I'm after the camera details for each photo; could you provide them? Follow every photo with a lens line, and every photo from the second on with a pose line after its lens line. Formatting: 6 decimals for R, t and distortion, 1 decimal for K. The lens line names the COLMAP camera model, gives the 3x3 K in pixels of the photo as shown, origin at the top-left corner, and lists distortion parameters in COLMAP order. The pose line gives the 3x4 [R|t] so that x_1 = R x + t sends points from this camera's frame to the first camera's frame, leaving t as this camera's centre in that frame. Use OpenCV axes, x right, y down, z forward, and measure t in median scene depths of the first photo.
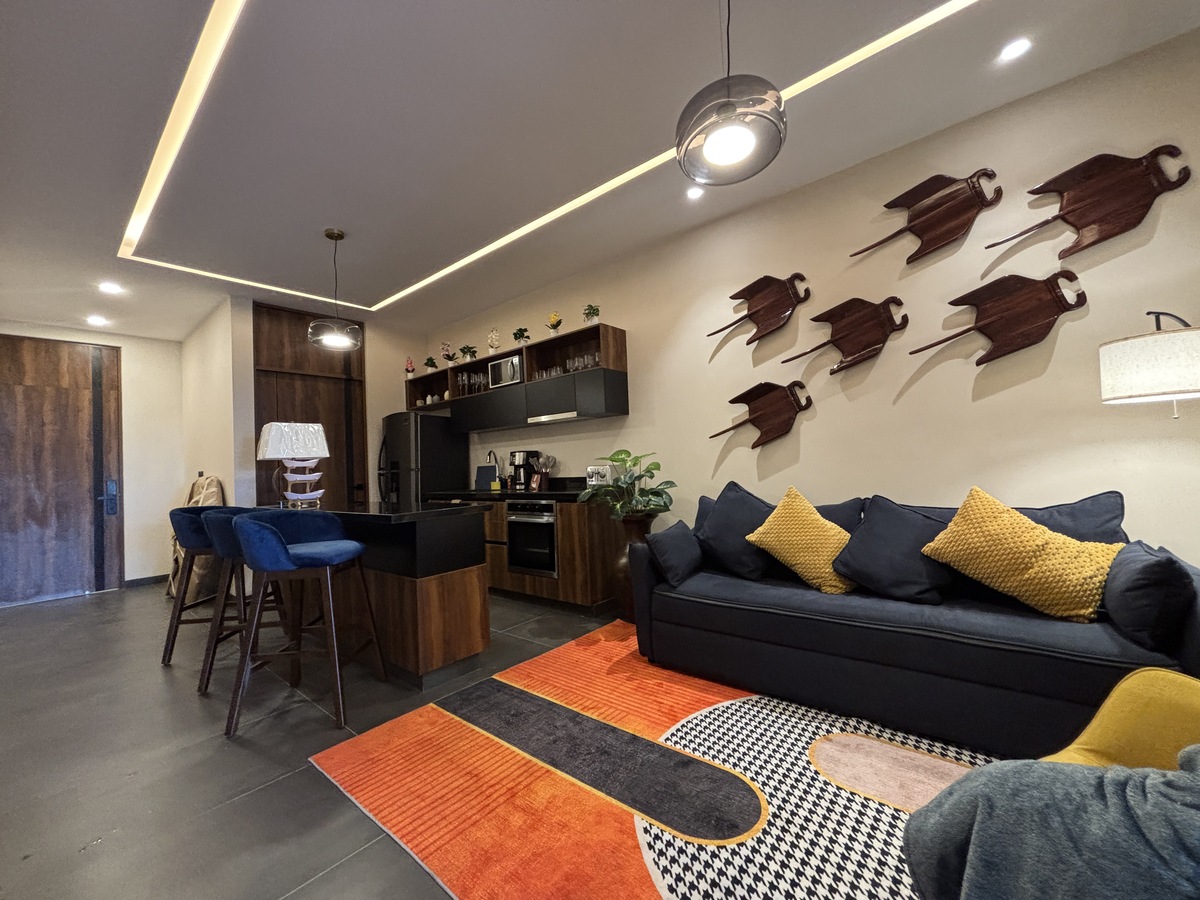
lens RADIAL K [[478.8, 0, 596.2], [0, 478.8, 454.3], [0, 0, 1]] dist [0.001647, -0.000197]
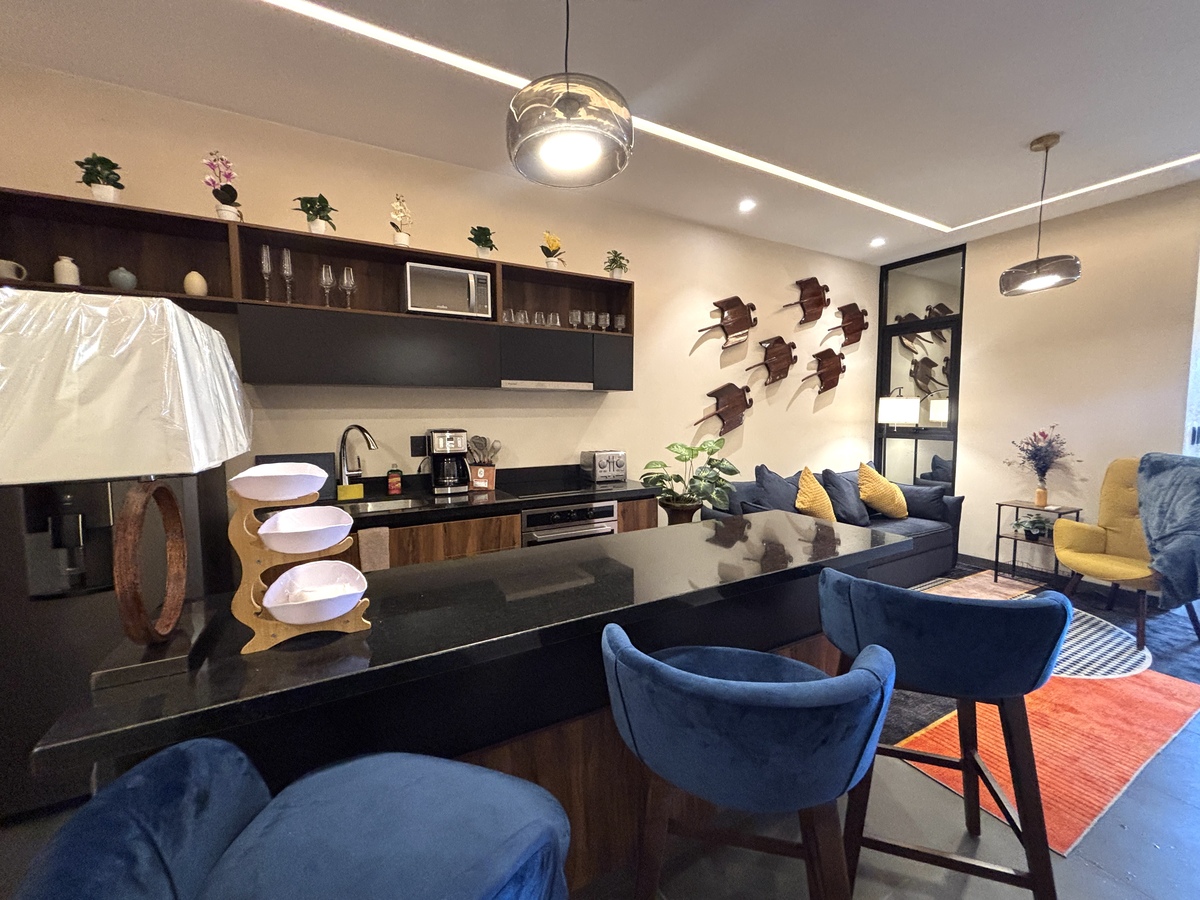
lens RADIAL K [[478.8, 0, 596.2], [0, 478.8, 454.3], [0, 0, 1]] dist [0.001647, -0.000197]
pose [[0.358901, -0.035296, 0.932708, -1.120882], [-0.031175, 0.998274, 0.049773, -0.019985], [-0.932855, -0.046941, 0.357182, 1.047209]]
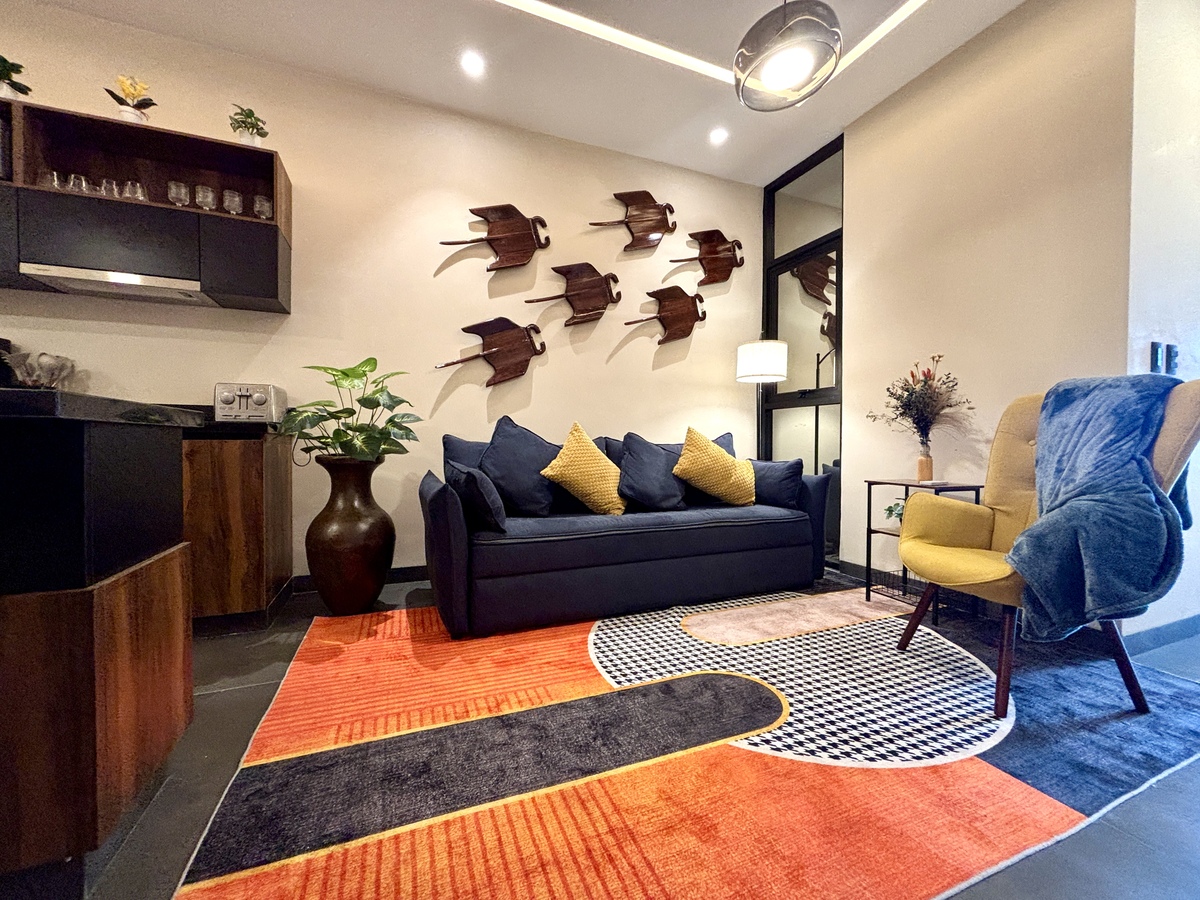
lens RADIAL K [[478.8, 0, 596.2], [0, 478.8, 454.3], [0, 0, 1]] dist [0.001647, -0.000197]
pose [[0.467604, 0.026661, 0.883536, -0.462942], [-0.047037, 0.998879, -0.005248, 0.137102], [-0.882686, -0.039105, 0.468334, 0.465159]]
